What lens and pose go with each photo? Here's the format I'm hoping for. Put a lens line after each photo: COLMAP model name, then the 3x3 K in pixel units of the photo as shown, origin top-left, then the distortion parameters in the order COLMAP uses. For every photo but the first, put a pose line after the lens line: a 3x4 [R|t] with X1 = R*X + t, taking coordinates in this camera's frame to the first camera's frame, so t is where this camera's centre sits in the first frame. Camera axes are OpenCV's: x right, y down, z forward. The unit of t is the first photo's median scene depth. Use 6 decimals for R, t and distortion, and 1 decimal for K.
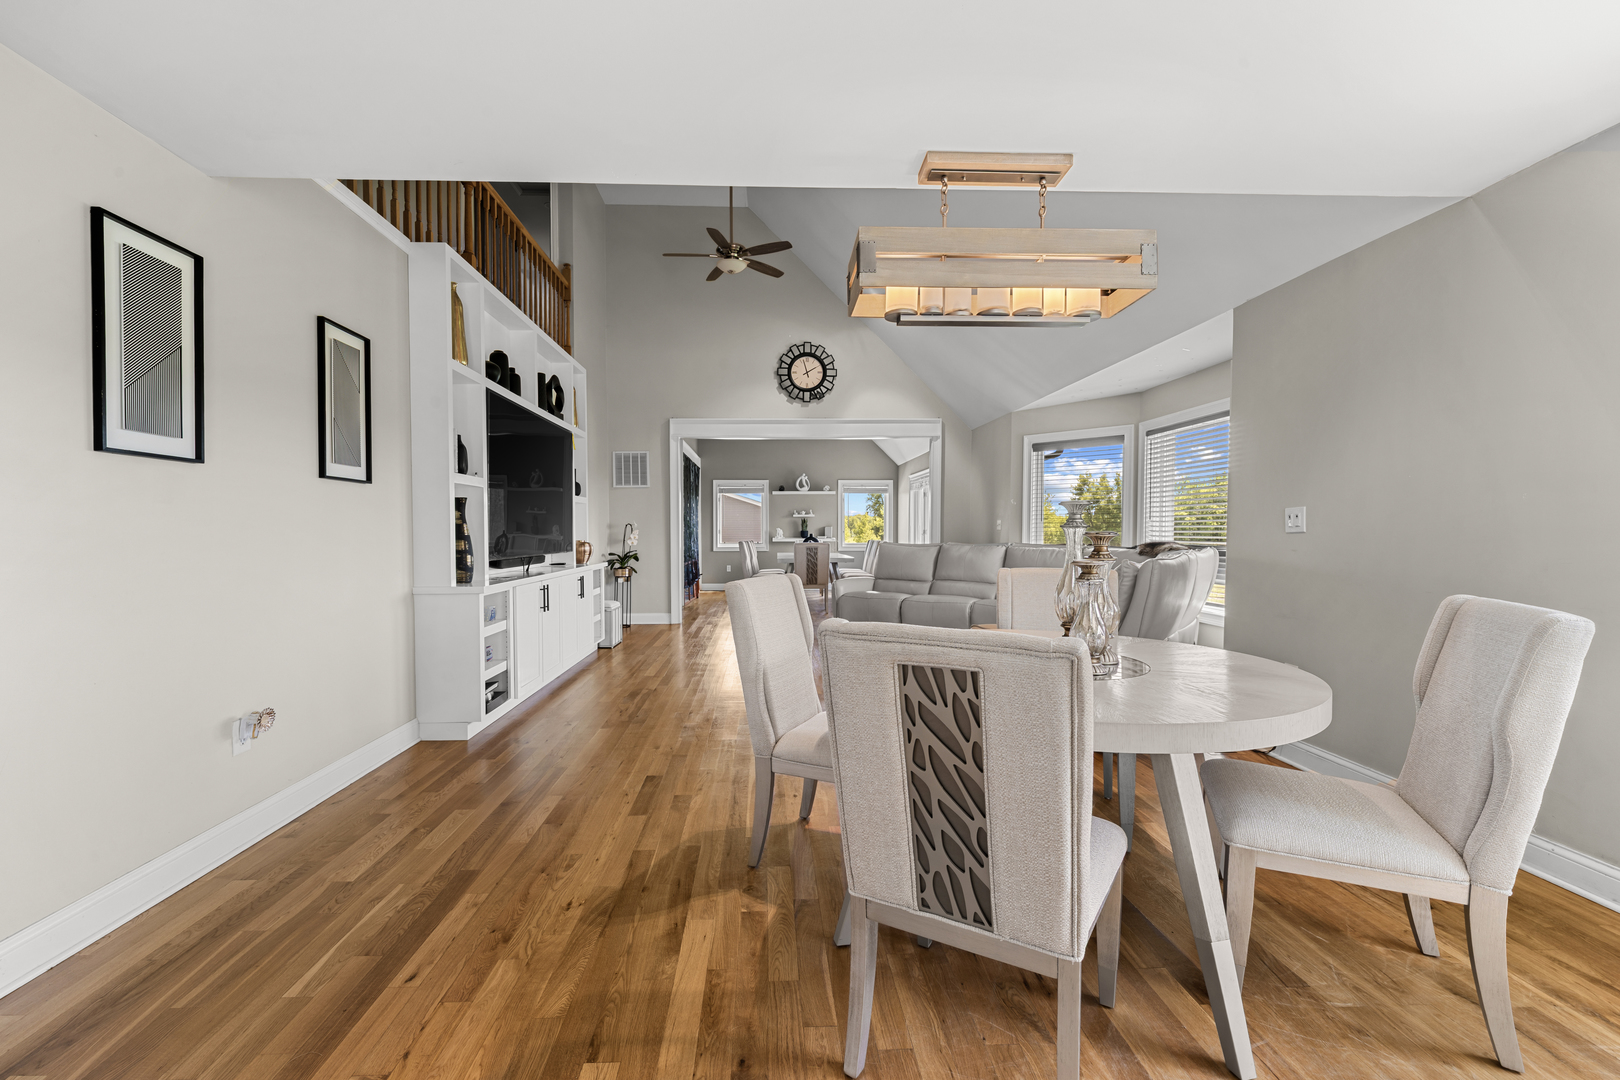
lens RADIAL K [[675.3, 0, 792.6], [0, 675.3, 554.1], [0, 0, 1]] dist [-0.001810, -0.000372]
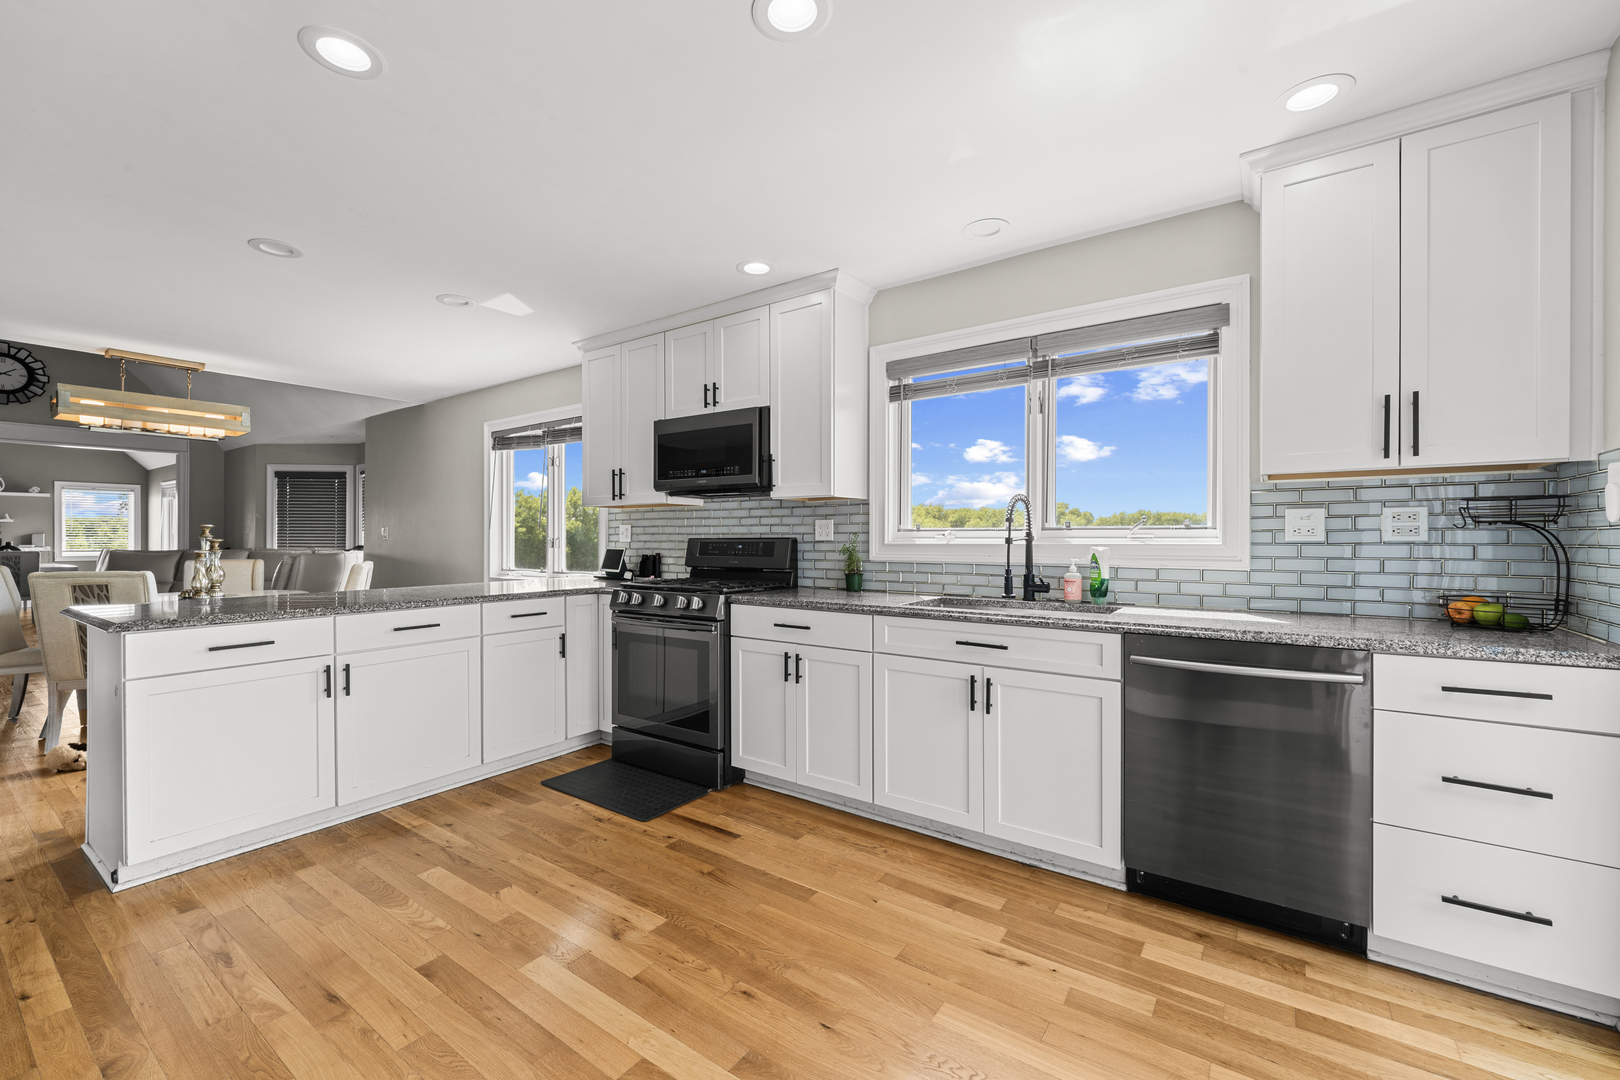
lens RADIAL K [[668.2, 0, 810.0], [0, 668.2, 540.0], [0, 0, 1]] dist [-0.000904, -0.000325]
pose [[0.613838, 0.000027, 0.789432, -0.023270], [0.026468, 0.999437, -0.020615, 0.017303], [-0.788989, 0.033549, 0.613491, -0.489885]]
